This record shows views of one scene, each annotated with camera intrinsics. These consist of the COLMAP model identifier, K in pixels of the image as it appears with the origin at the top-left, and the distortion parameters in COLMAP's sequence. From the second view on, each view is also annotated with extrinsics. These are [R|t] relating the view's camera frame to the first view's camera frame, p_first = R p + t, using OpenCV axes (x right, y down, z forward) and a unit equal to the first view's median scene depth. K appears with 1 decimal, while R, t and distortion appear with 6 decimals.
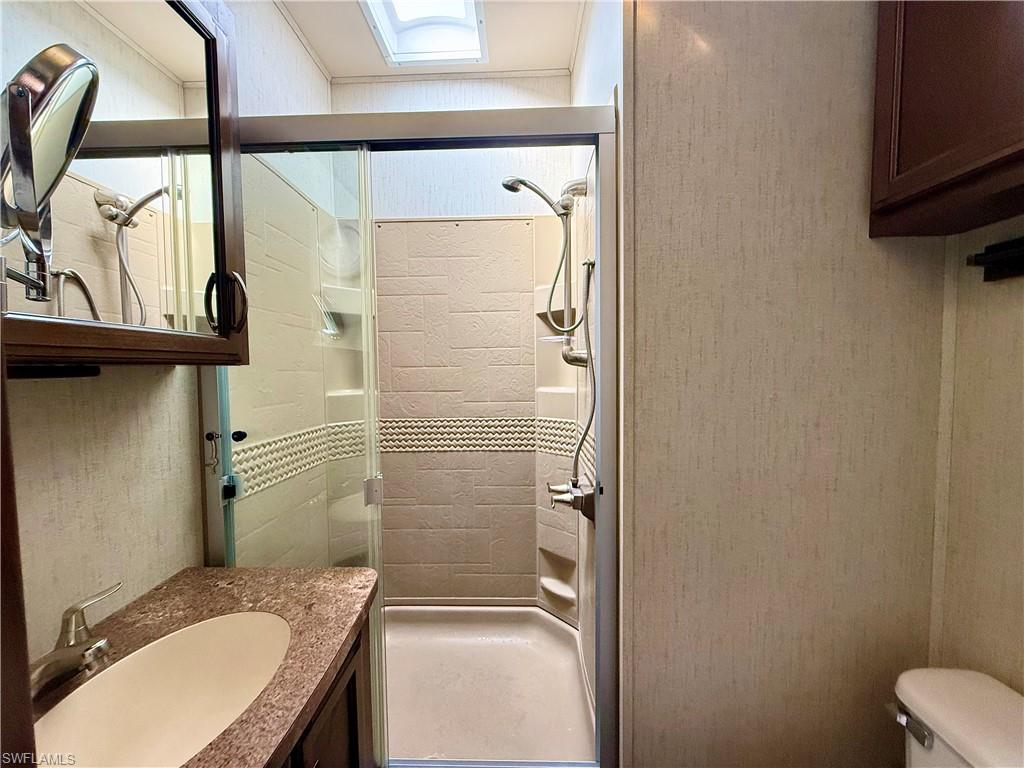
lens RADIAL K [[406.7, 0, 512.0], [0, 406.7, 384.0], [0, 0, 1]] dist [-0.001804, 0.000161]
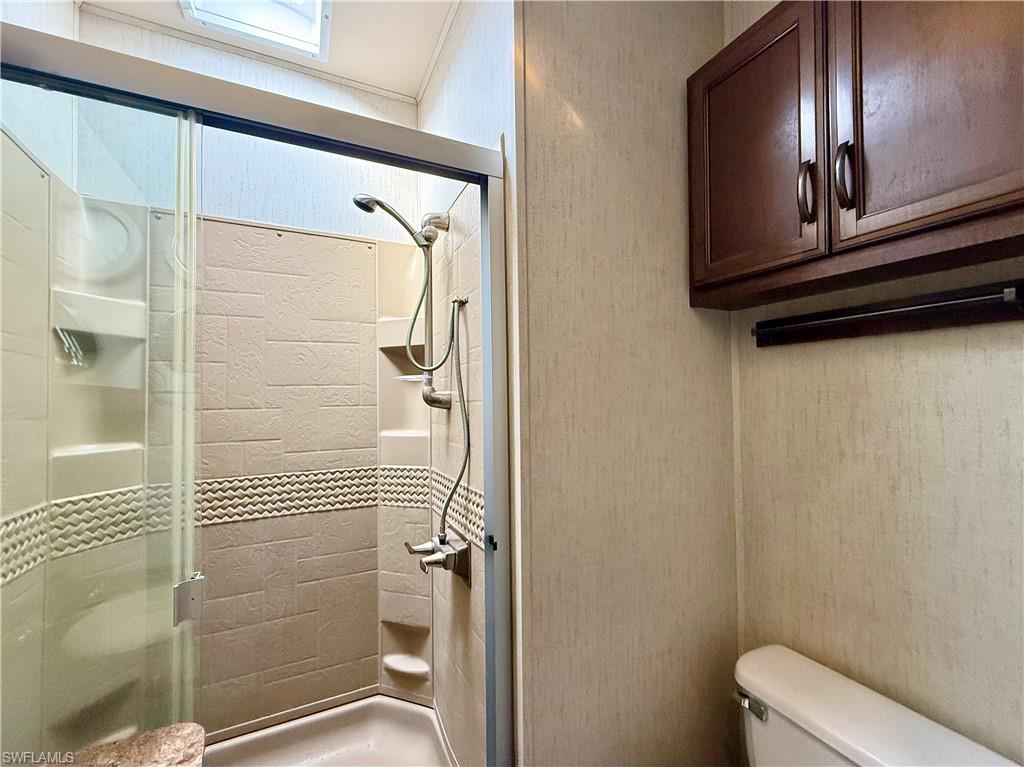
lens RADIAL K [[423.9, 0, 512.0], [0, 423.9, 383.5], [0, 0, 1]] dist [-0.002221, -0.000114]
pose [[0.888328, 0.014860, 0.458970, -0.144745], [0.022835, 0.996810, -0.076469, -0.024005], [-0.458642, 0.078410, 0.885155, 0.074904]]
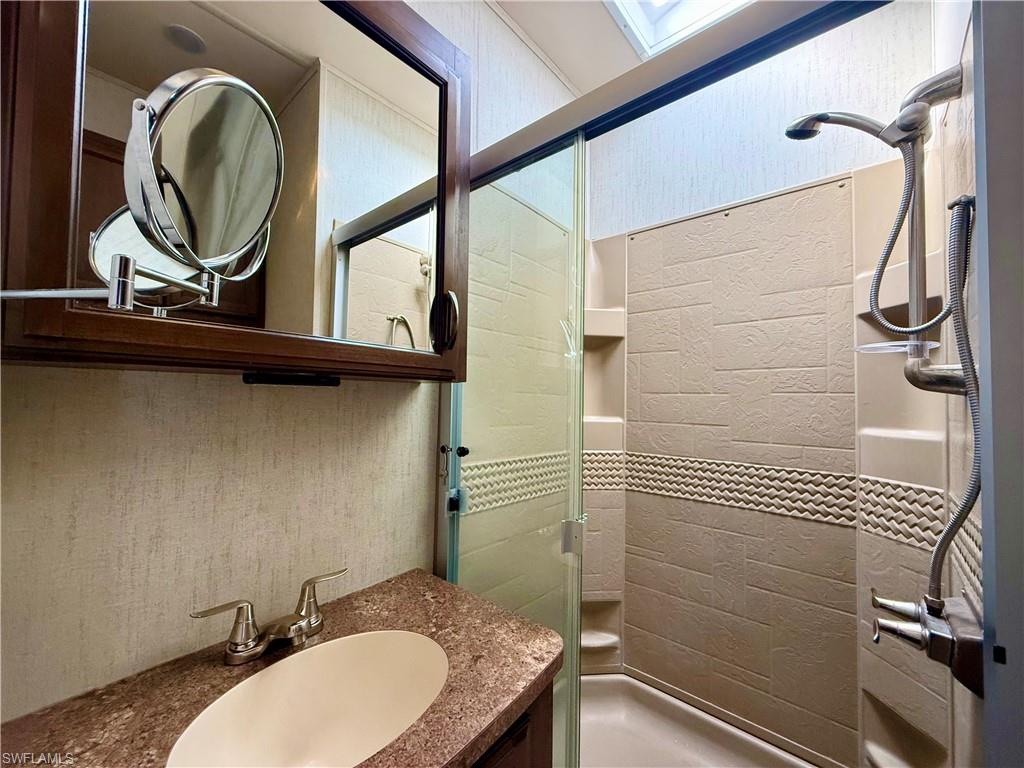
lens RADIAL K [[410.0, 0, 512.0], [0, 410.0, 384.0], [0, 0, 1]] dist [0.000895, 0.000166]
pose [[0.773391, 0.001478, -0.633928, 0.066249], [-0.052513, 0.996710, -0.061741, 0.011255], [0.631751, 0.081039, 0.770924, 0.201436]]
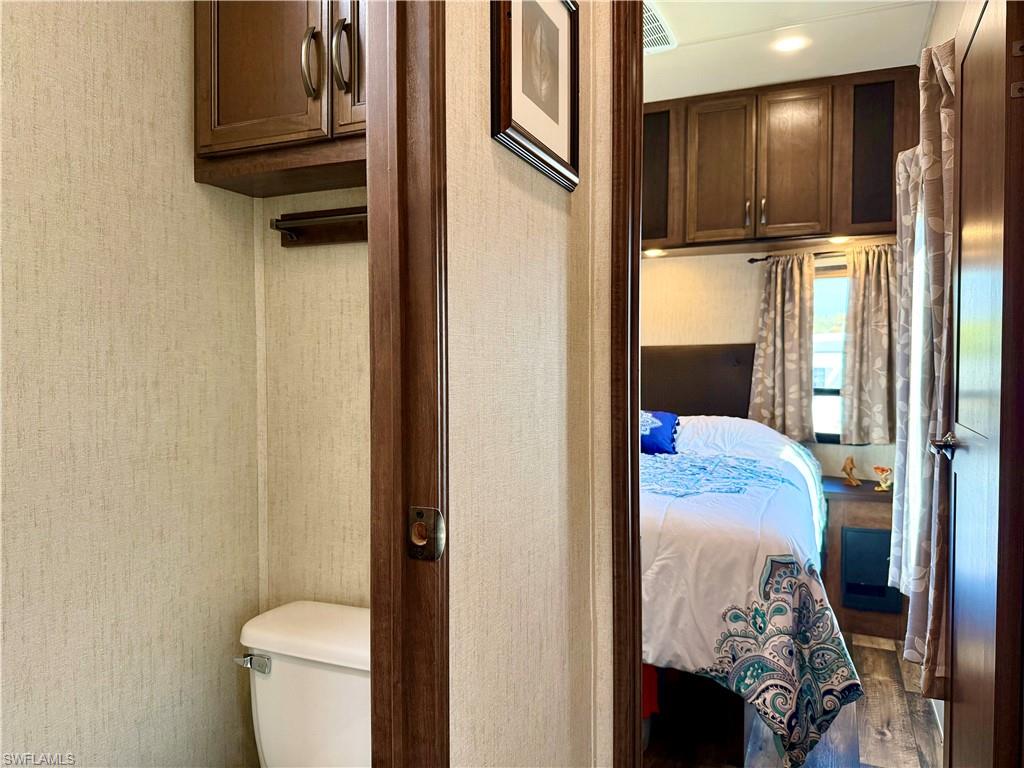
lens RADIAL K [[726.1, 0, 512.0], [0, 726.1, 384.0], [0, 0, 1]] dist [-0.000572, -0.005675]
pose [[0.381583, -0.014651, 0.924218, -0.266672], [0.046509, 0.998912, -0.003368, 0.099271], [-0.923164, 0.044270, 0.381850, -0.196517]]
